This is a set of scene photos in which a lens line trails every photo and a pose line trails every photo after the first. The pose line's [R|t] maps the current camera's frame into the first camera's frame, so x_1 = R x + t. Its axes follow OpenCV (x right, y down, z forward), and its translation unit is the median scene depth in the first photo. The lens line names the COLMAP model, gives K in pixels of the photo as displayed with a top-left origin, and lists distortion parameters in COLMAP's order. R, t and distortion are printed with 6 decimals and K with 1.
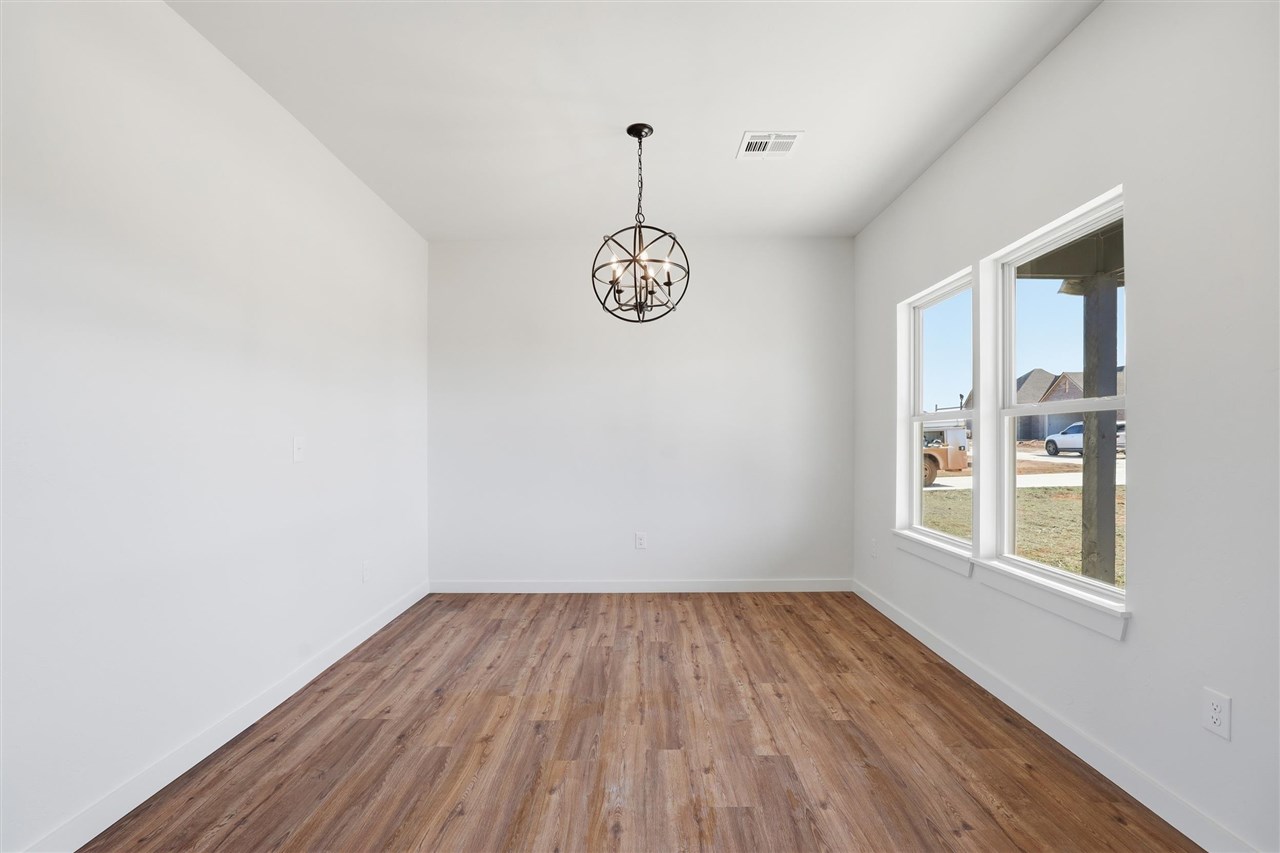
lens RADIAL K [[593.9, 0, 635.6], [0, 593.9, 438.4], [0, 0, 1]] dist [-0.033820, 0.004692]
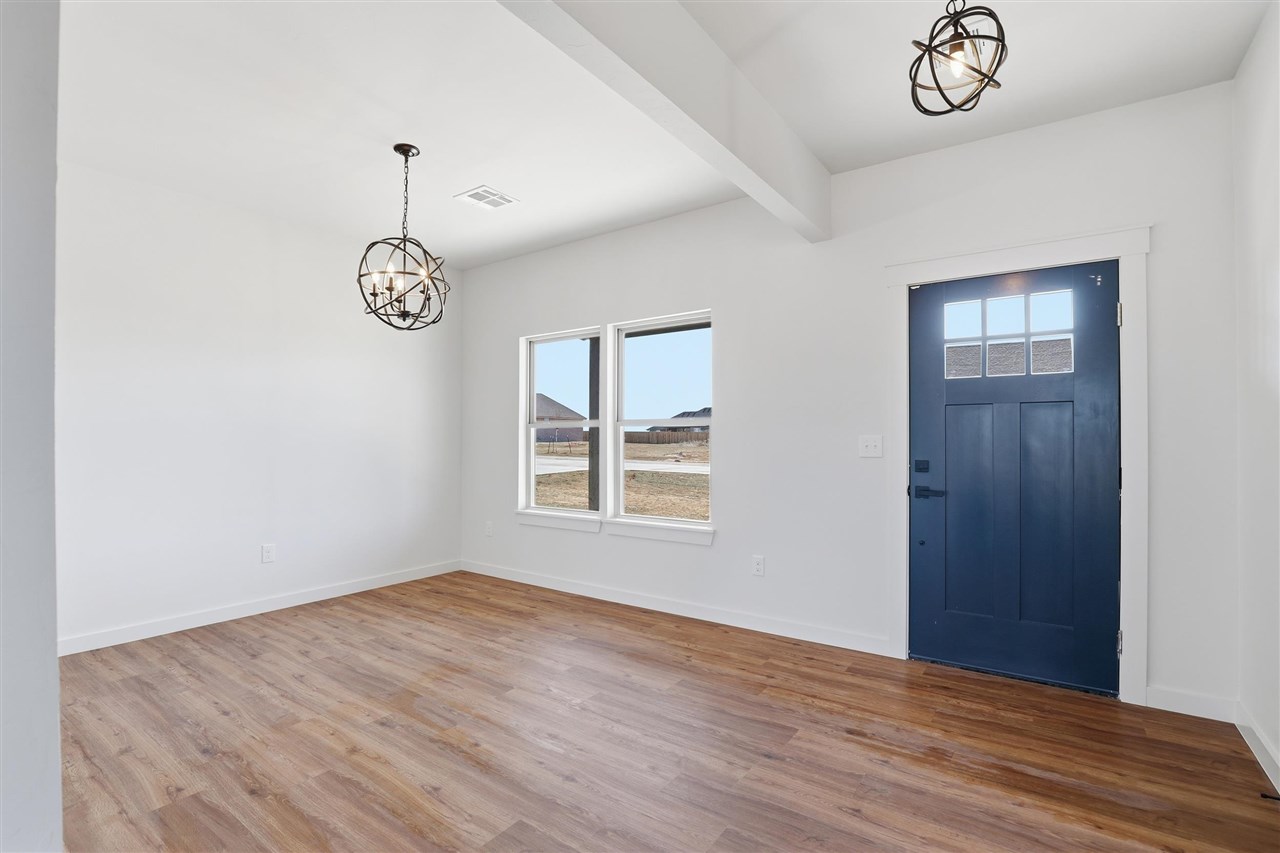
lens RADIAL K [[593.9, 0, 635.6], [0, 593.9, 438.4], [0, 0, 1]] dist [-0.033820, 0.004692]
pose [[0.568981, 0.004983, 0.822335, -0.596327], [-0.000401, 0.999983, -0.005782, 0.004425], [-0.822350, 0.002961, 0.568974, 0.056550]]
